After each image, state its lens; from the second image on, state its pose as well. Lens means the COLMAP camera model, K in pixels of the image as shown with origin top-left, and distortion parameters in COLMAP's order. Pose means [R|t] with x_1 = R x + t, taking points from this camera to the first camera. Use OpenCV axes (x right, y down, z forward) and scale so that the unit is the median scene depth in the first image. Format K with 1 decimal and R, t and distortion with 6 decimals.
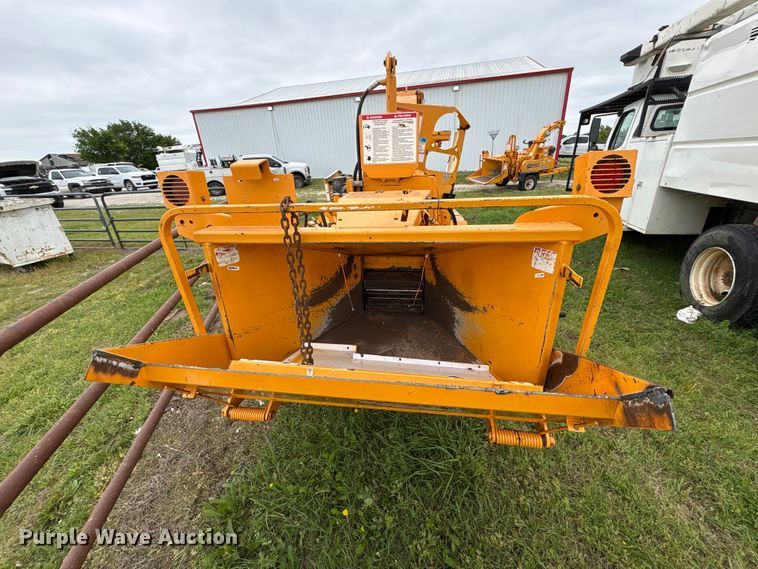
lens RADIAL K [[301.7, 0, 379.3], [0, 301.7, 284.7], [0, 0, 1]] dist [-0.000425, 0.000131]
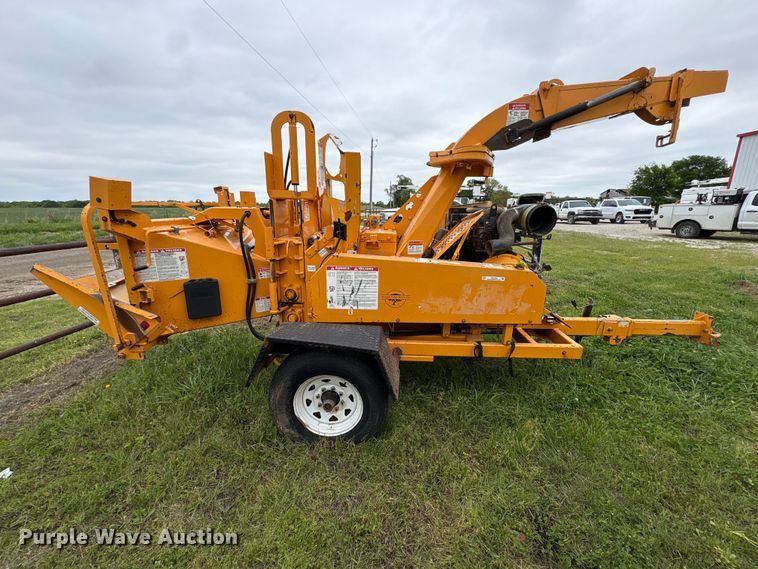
lens RADIAL K [[301.7, 0, 377.9], [0, 301.7, 285.3], [0, 0, 1]] dist [-0.000425, 0.000131]
pose [[0.116227, 0.297846, -0.947512, 1.478866], [-0.391015, 0.890661, 0.232012, -0.503514], [0.913016, 0.343526, 0.219981, 1.254827]]
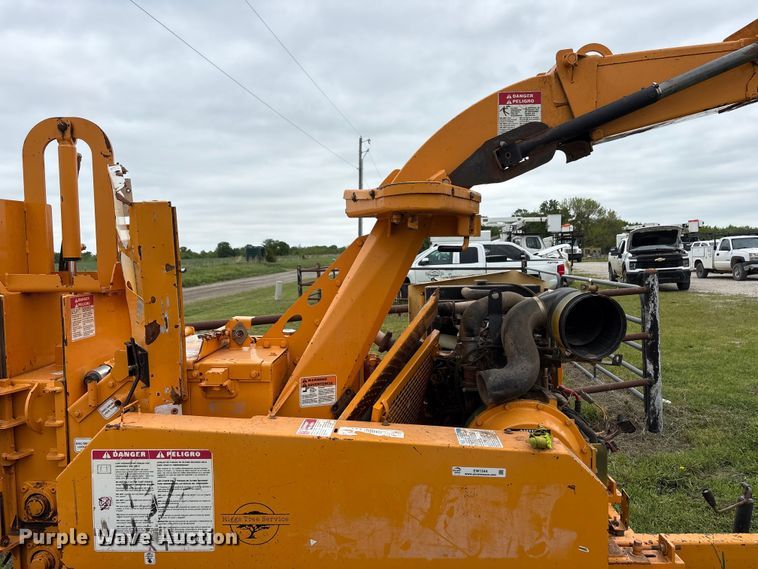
lens RADIAL K [[571.3, 0, 374.8], [0, 571.3, 288.5], [0, 0, 1]] dist [0.057914, -0.064472]
pose [[0.107381, 0.106949, -0.988449, 1.310356], [-0.366781, 0.928332, 0.060599, -0.699944], [0.924089, 0.356037, 0.138912, 1.504200]]
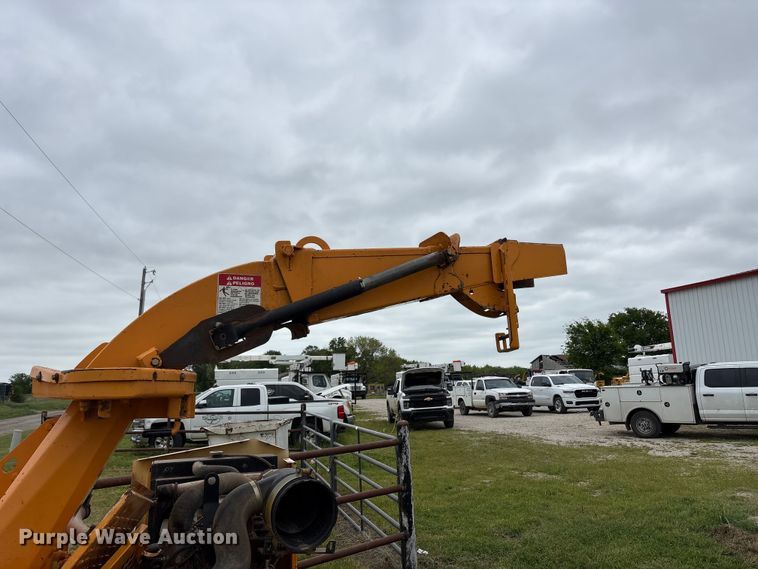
lens RADIAL K [[571.3, 0, 385.0], [0, 571.3, 279.4], [0, 0, 1]] dist [0.057914, -0.064472]
pose [[0.462315, -0.120681, -0.878465, 1.338799], [-0.343074, 0.889195, -0.302707, -0.830941], [0.817658, 0.441325, 0.369686, 1.598649]]
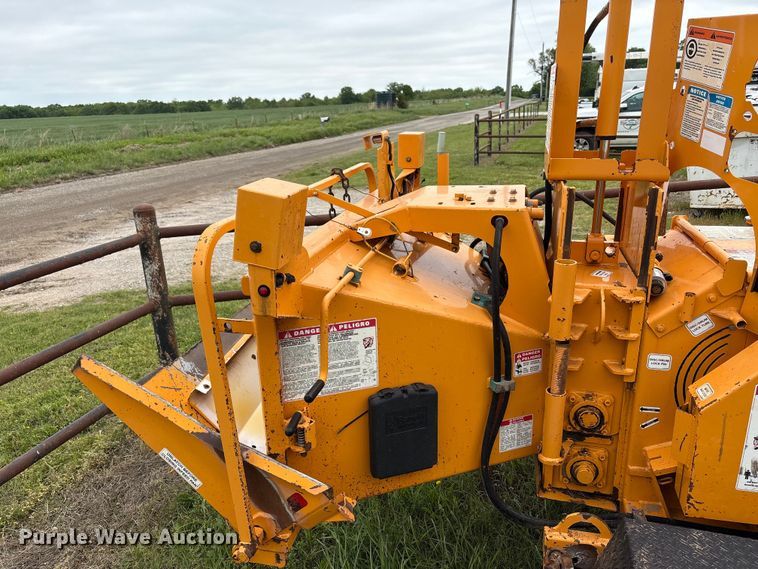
lens RADIAL K [[571.3, 0, 373.1], [0, 571.3, 287.3], [0, 0, 1]] dist [0.057914, -0.064472]
pose [[-0.100681, 0.355704, -0.929160, 1.096407], [-0.344290, 0.863749, 0.367969, -0.453967], [0.933449, 0.356948, 0.035502, 0.737215]]
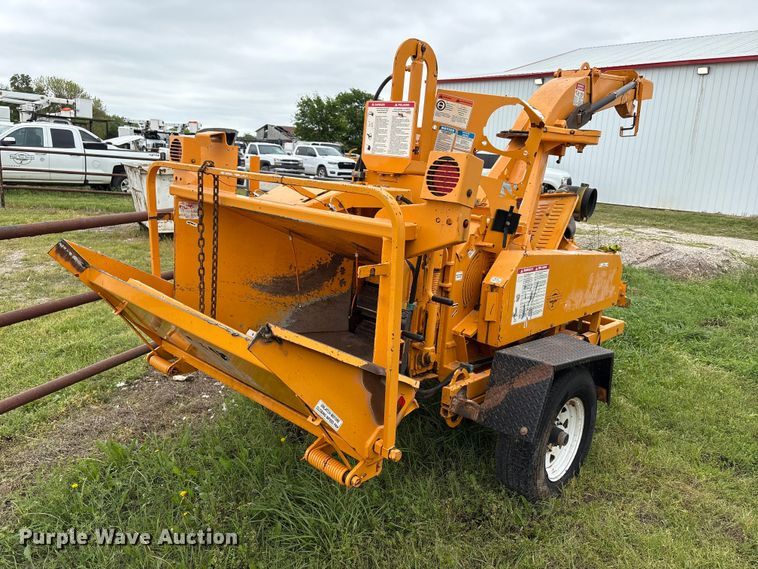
lens RADIAL K [[571.3, 0, 378.4], [0, 571.3, 287.6], [0, 0, 1]] dist [0.057914, -0.064472]
pose [[0.815425, 0.226634, -0.532653, 0.922527], [-0.319763, 0.943391, -0.088122, 0.098711], [0.482528, 0.242180, 0.841734, -0.278311]]
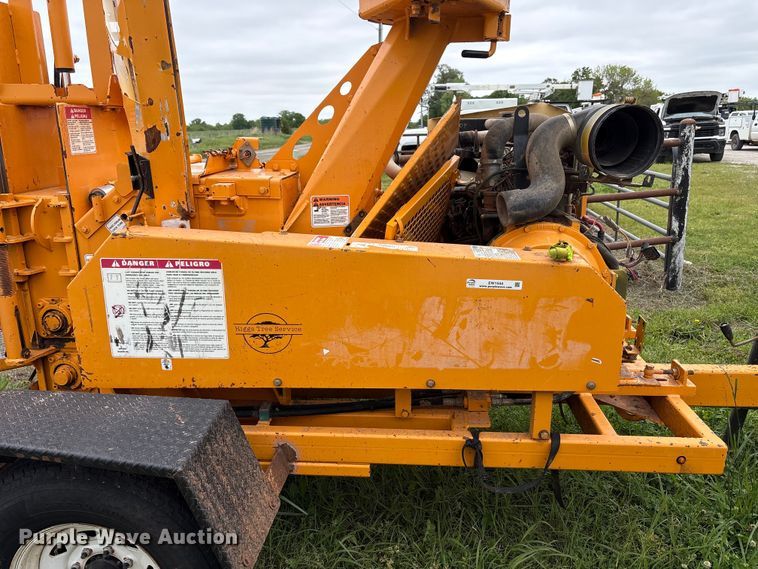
lens RADIAL K [[571.3, 0, 377.6], [0, 571.3, 281.1], [0, 0, 1]] dist [0.057914, -0.064472]
pose [[0.079011, 0.302896, -0.949743, 1.281034], [-0.371358, 0.893091, 0.253934, -0.596391], [0.925122, 0.332631, 0.183046, 1.557020]]
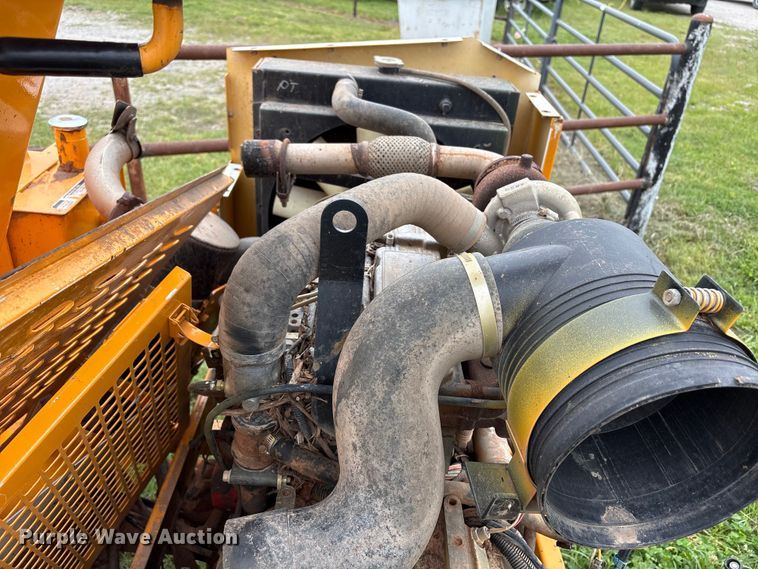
lens RADIAL K [[571.3, 0, 381.5], [0, 571.3, 290.9], [0, 0, 1]] dist [0.057914, -0.064472]
pose [[0.143203, 0.584085, -0.798960, 0.443925], [-0.460411, 0.753923, 0.468638, -0.844178], [0.876079, 0.300739, 0.376883, 1.816555]]
